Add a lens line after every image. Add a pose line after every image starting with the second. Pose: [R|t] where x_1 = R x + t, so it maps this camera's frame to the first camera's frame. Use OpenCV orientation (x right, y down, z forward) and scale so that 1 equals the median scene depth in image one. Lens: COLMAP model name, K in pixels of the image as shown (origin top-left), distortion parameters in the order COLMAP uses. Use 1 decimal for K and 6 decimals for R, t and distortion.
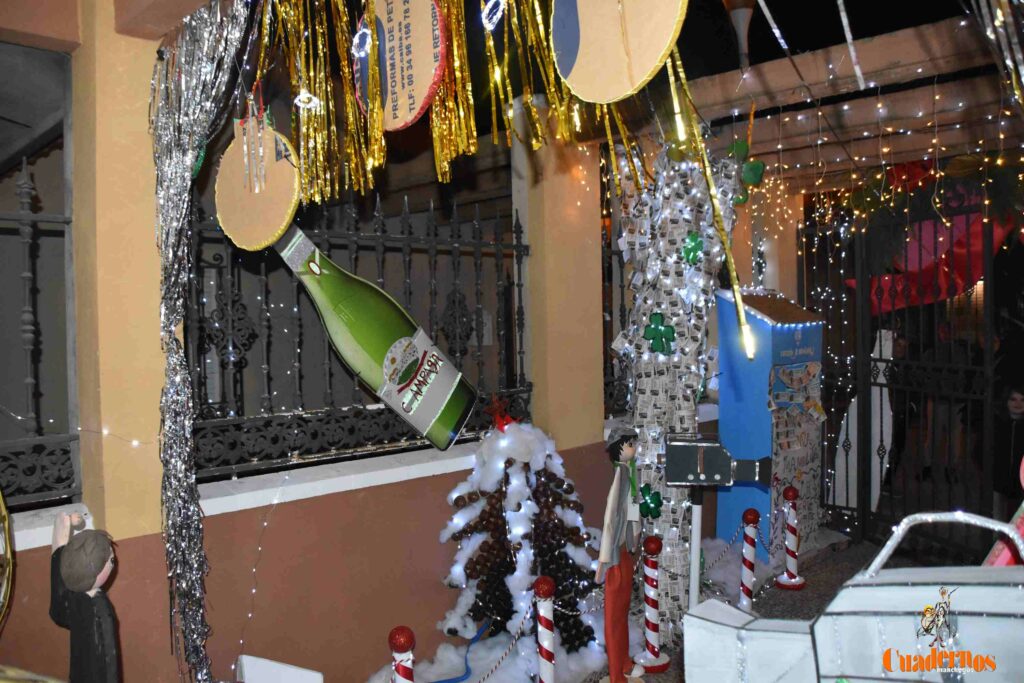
lens RADIAL K [[810.7, 0, 516.9], [0, 810.7, 343.9], [0, 0, 1]] dist [-0.160045, 0.120226]
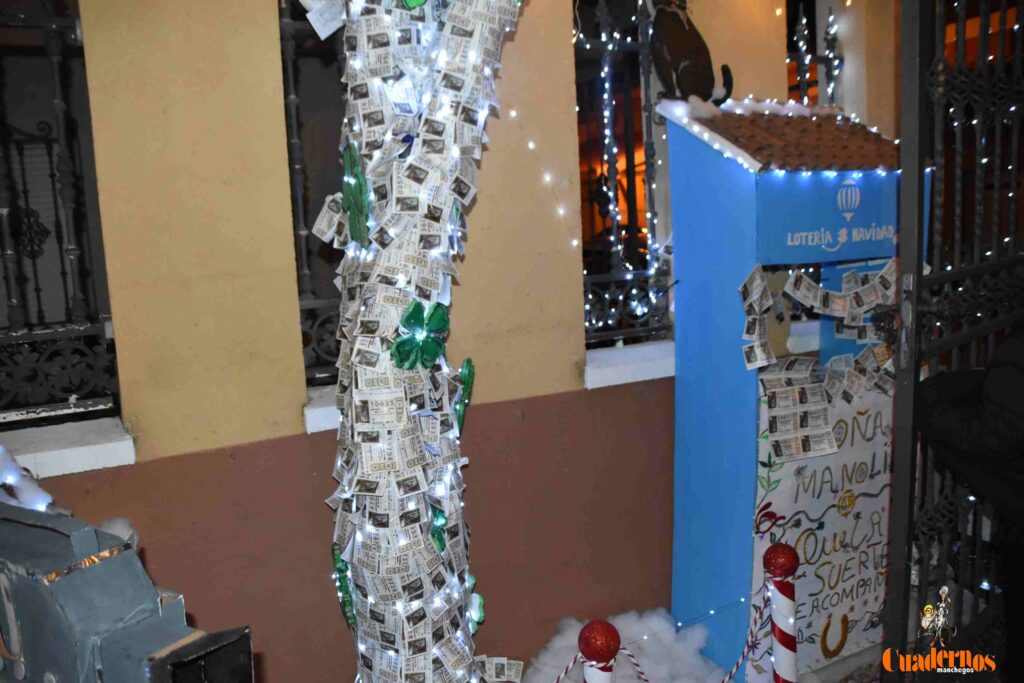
lens RADIAL K [[810.7, 0, 506.4], [0, 810.7, 344.1], [0, 0, 1]] dist [-0.160045, 0.120226]
pose [[0.945778, 0.021068, -0.324130, 0.329989], [0.022549, 0.991228, 0.130224, 0.009460], [0.324030, -0.130472, 0.937007, 0.540089]]
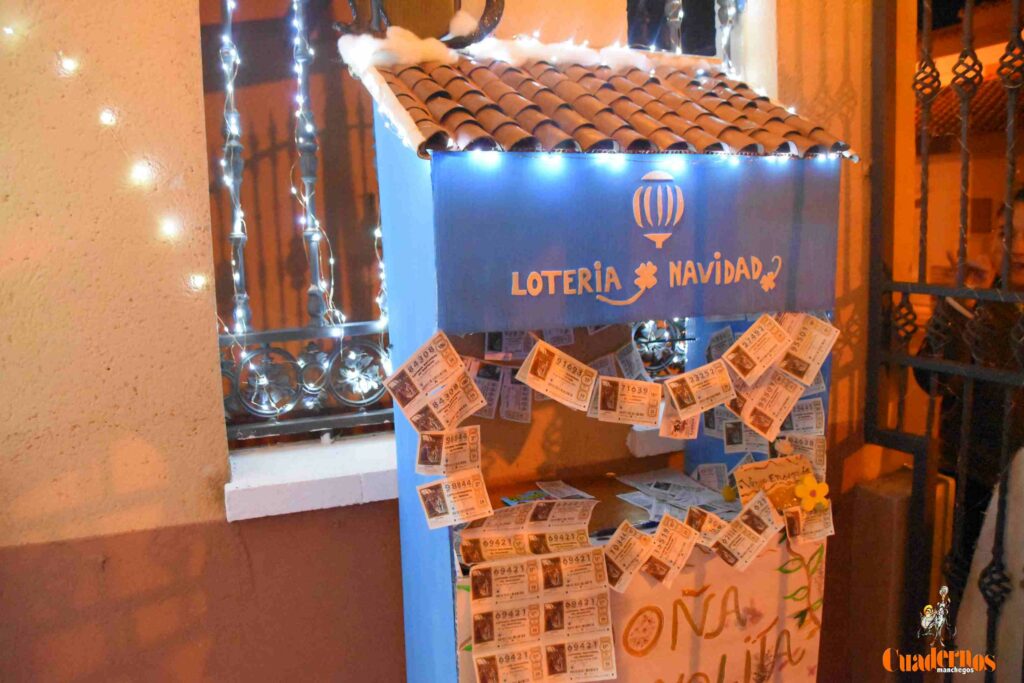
lens RADIAL K [[810.7, 0, 492.8], [0, 810.7, 345.0], [0, 0, 1]] dist [-0.160045, 0.120226]
pose [[0.915715, 0.045196, -0.399280, 0.421674], [0.004496, 0.992440, 0.122649, 0.001645], [0.401804, -0.114107, 0.908588, 0.792619]]
